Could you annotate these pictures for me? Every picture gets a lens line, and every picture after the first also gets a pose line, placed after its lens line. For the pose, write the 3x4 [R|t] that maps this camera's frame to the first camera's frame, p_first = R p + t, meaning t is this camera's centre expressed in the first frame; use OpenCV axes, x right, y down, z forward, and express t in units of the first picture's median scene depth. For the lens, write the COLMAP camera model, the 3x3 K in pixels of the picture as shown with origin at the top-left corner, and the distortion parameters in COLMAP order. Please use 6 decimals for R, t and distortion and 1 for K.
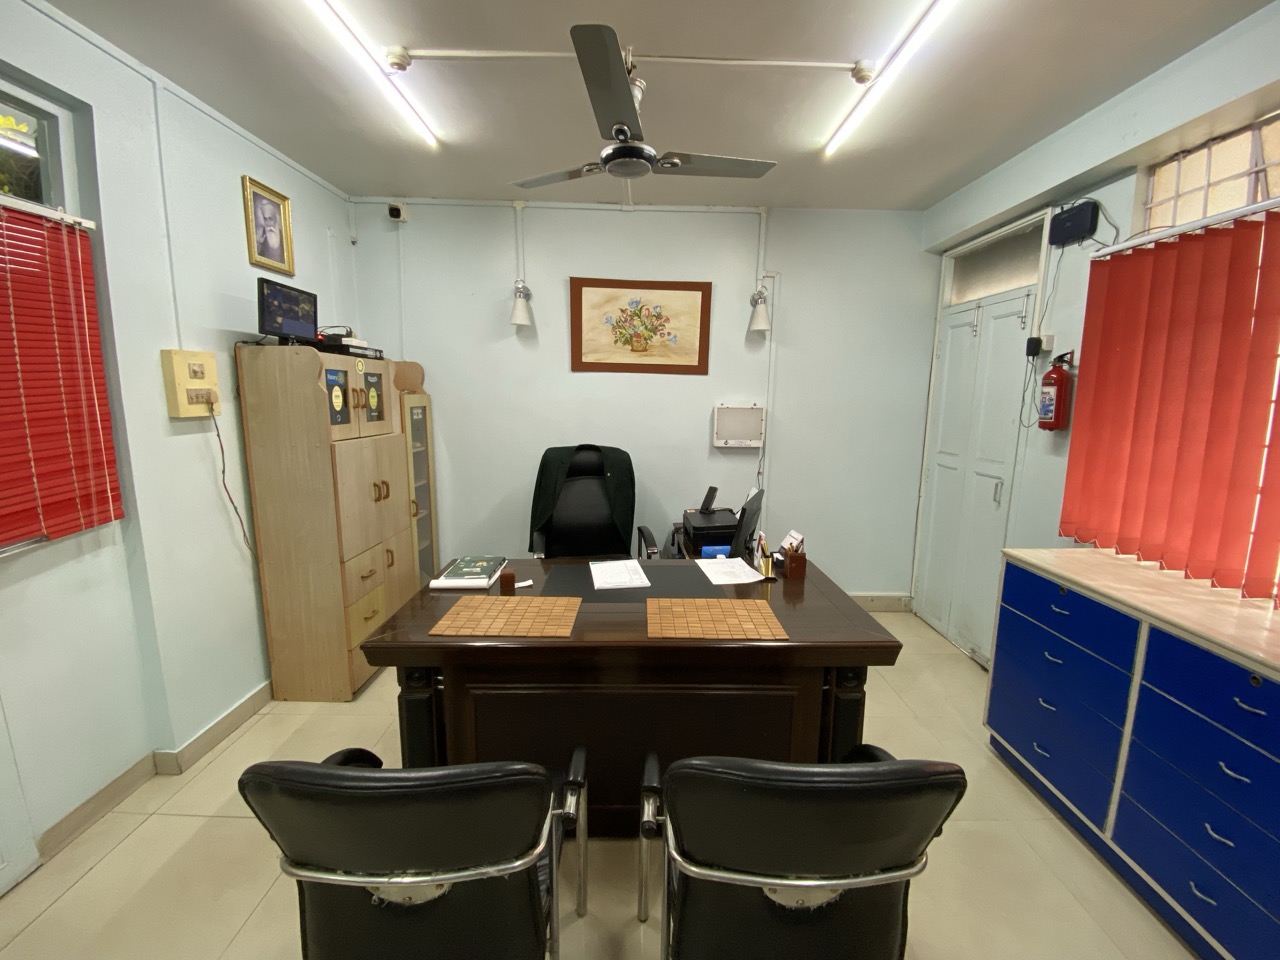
lens RADIAL K [[517.4, 0, 640.0], [0, 517.4, 480.0], [0, 0, 1]] dist [0.012368, -0.019142]
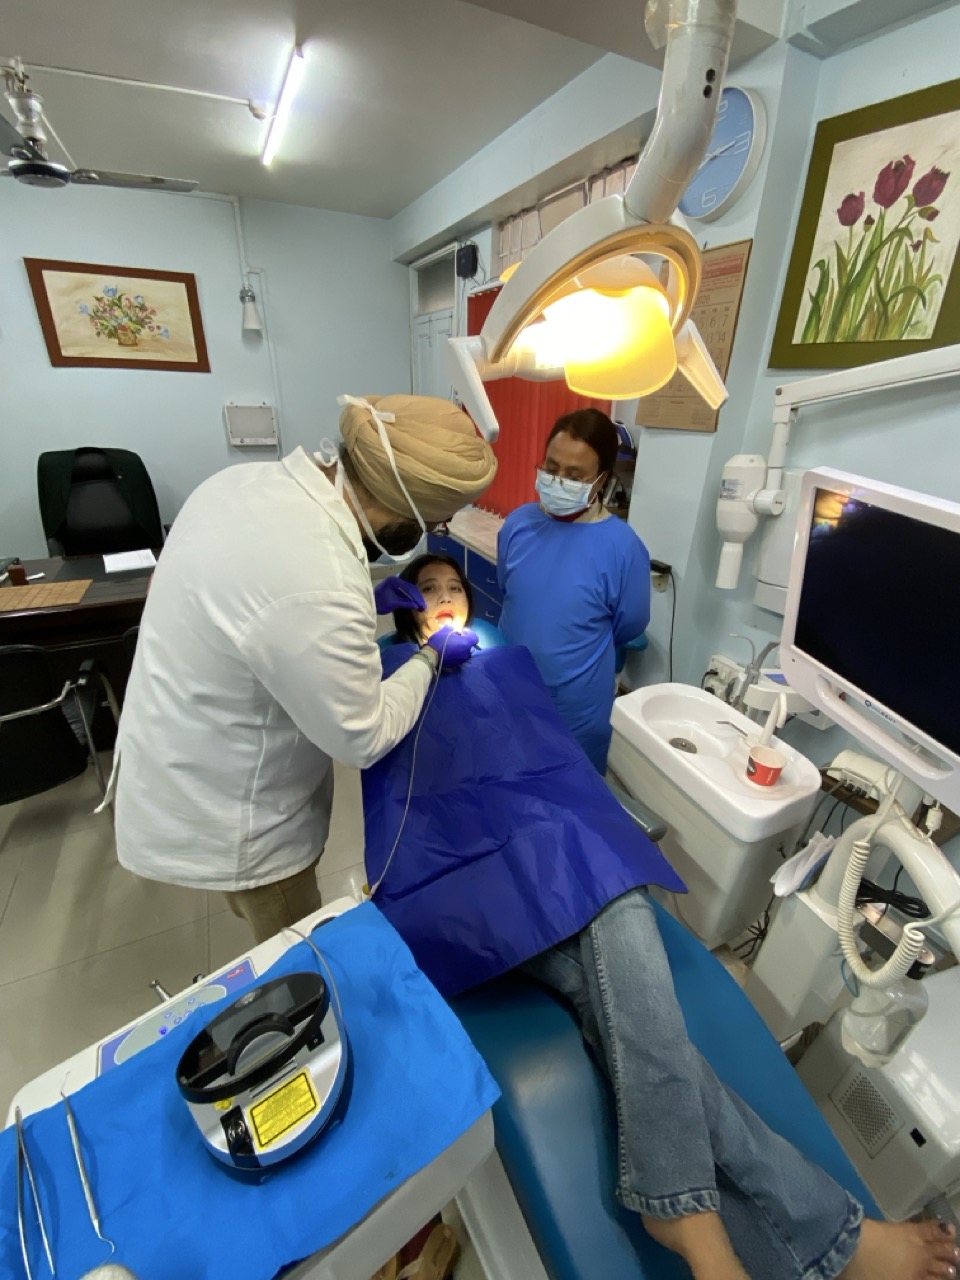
lens RADIAL K [[533.0, 0, 480.0], [0, 533.0, 640.0], [0, 0, 1]] dist [0.002899, -0.013141]
pose [[0.905486, -0.167792, 0.389797, 0.119346], [0.049176, 0.953814, 0.296346, 0.020683], [-0.421518, -0.249168, 0.871916, -0.310211]]
